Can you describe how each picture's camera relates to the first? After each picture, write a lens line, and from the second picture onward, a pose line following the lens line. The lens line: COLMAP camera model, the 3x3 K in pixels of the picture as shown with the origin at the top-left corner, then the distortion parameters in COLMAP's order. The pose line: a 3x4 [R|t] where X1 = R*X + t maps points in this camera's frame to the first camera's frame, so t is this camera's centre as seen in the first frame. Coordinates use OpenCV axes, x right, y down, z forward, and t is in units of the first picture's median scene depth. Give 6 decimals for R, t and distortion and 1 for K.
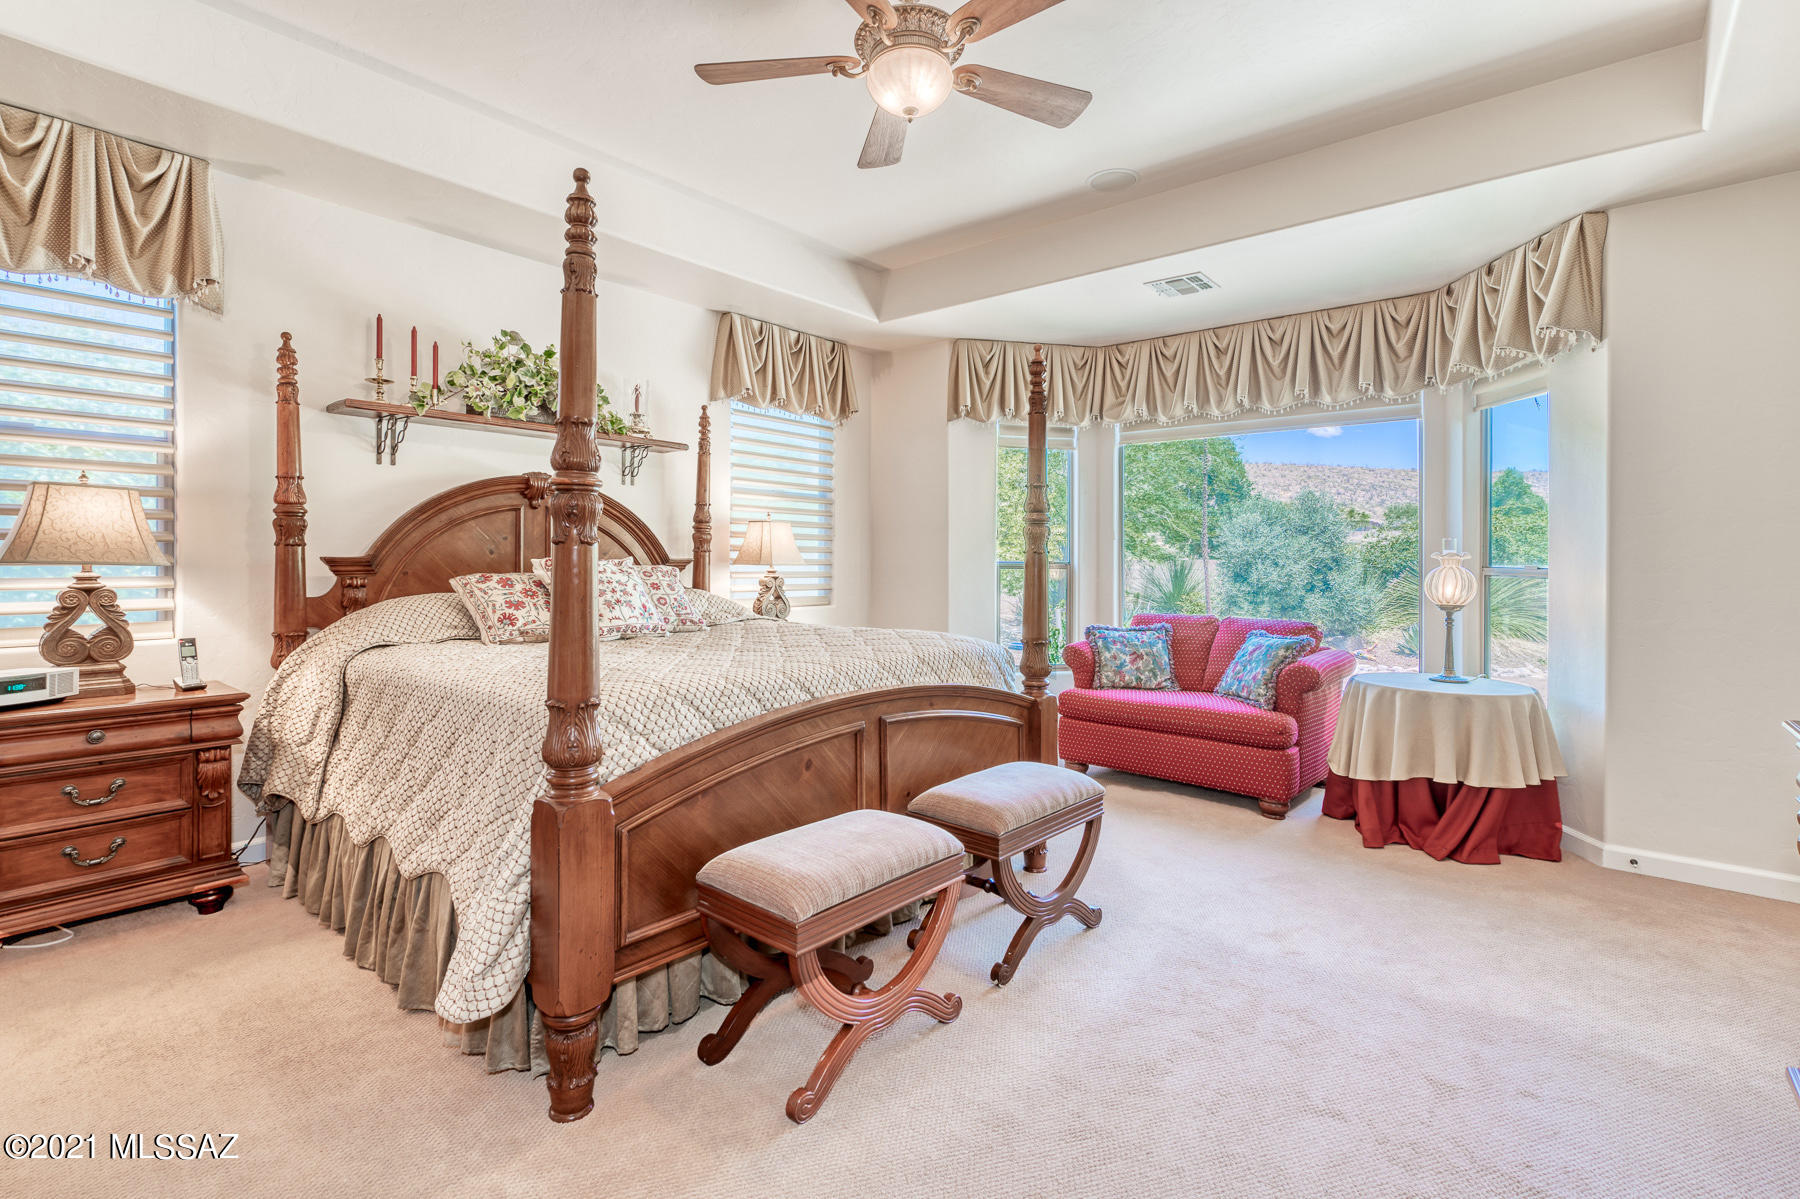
lens RADIAL K [[849.1, 0, 904.6], [0, 849.1, 560.8], [0, 0, 1]] dist [0.044835, 0.000141]
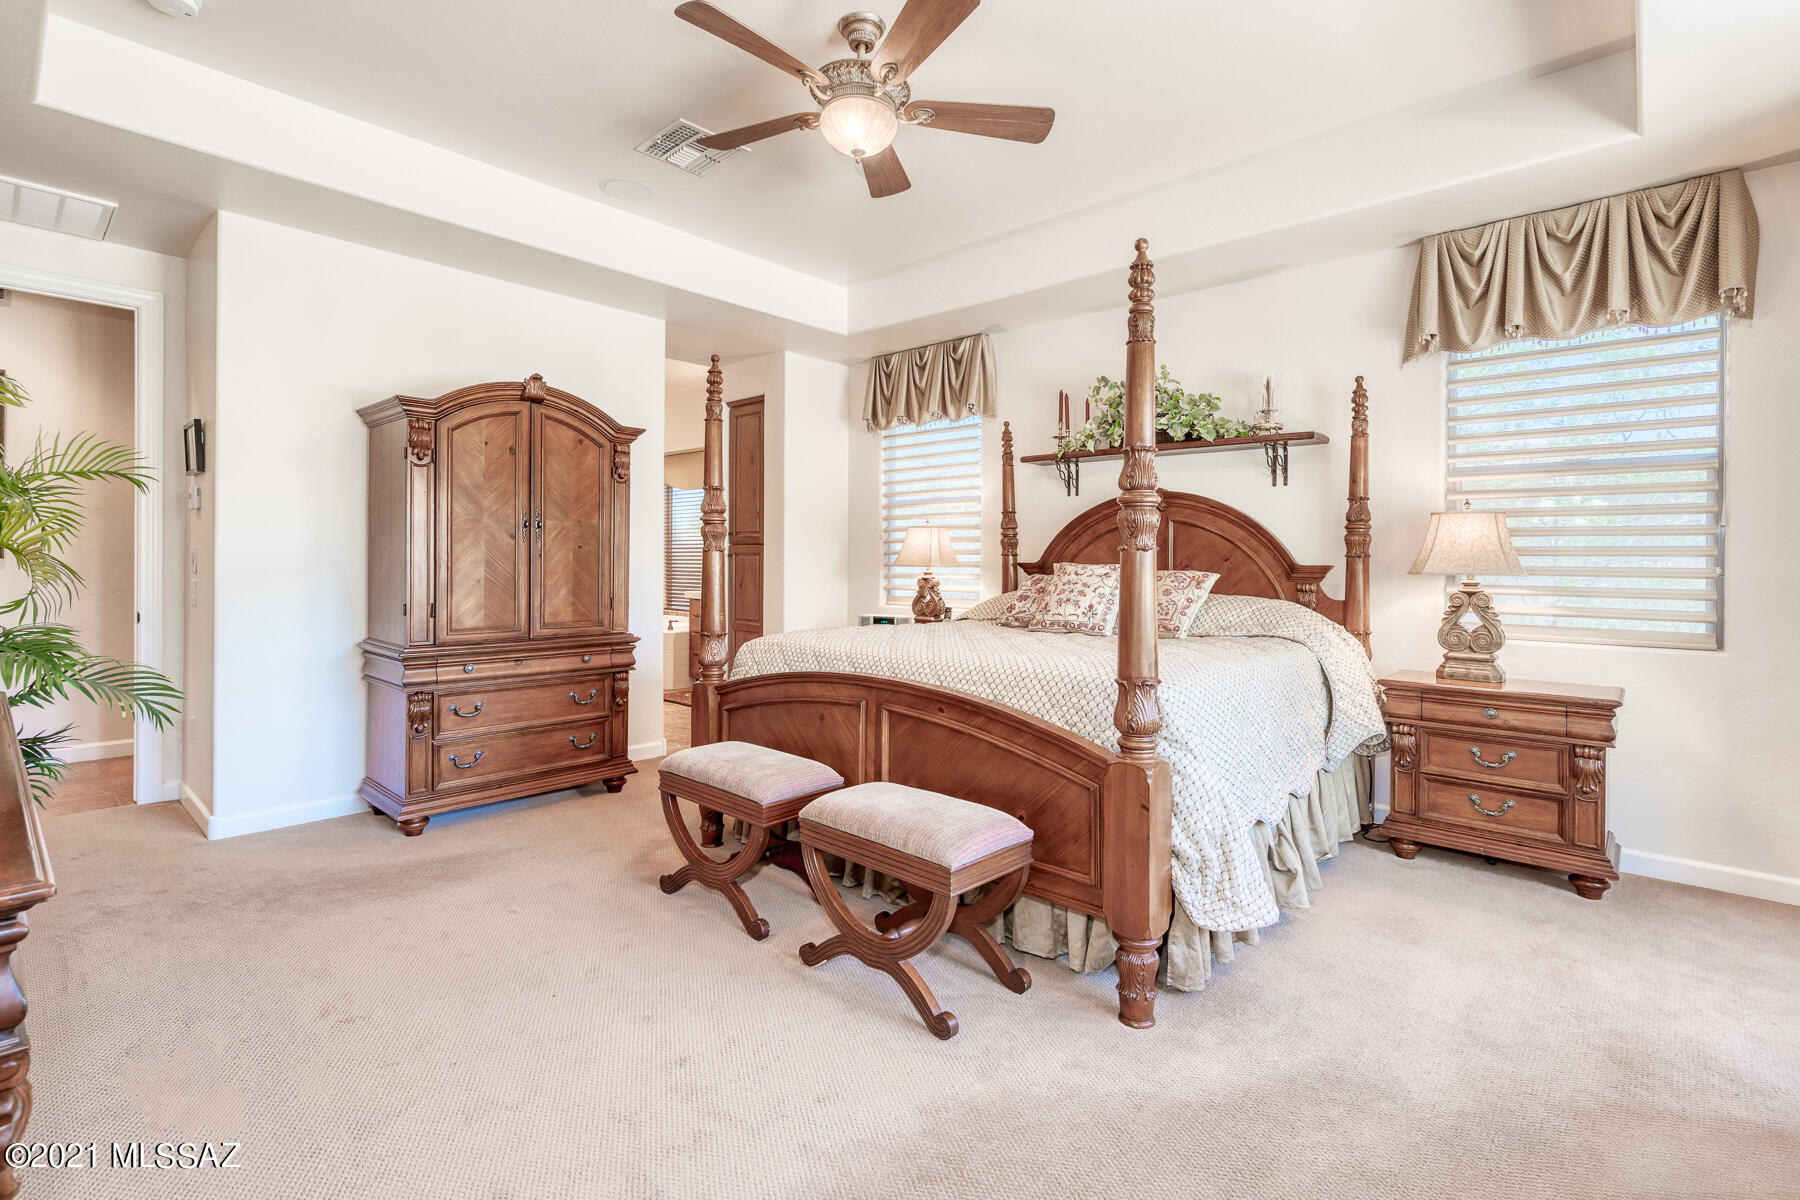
lens RADIAL K [[828.3, 0, 900.0], [0, 828.3, 600.0], [0, 0, 1]] dist [-0.089502, -0.000152]
pose [[-0.042081, 0.041381, -0.998257, 0.560582], [-0.006526, 0.999109, 0.041691, 0.001965], [0.999093, 0.008269, -0.041773, 0.591015]]
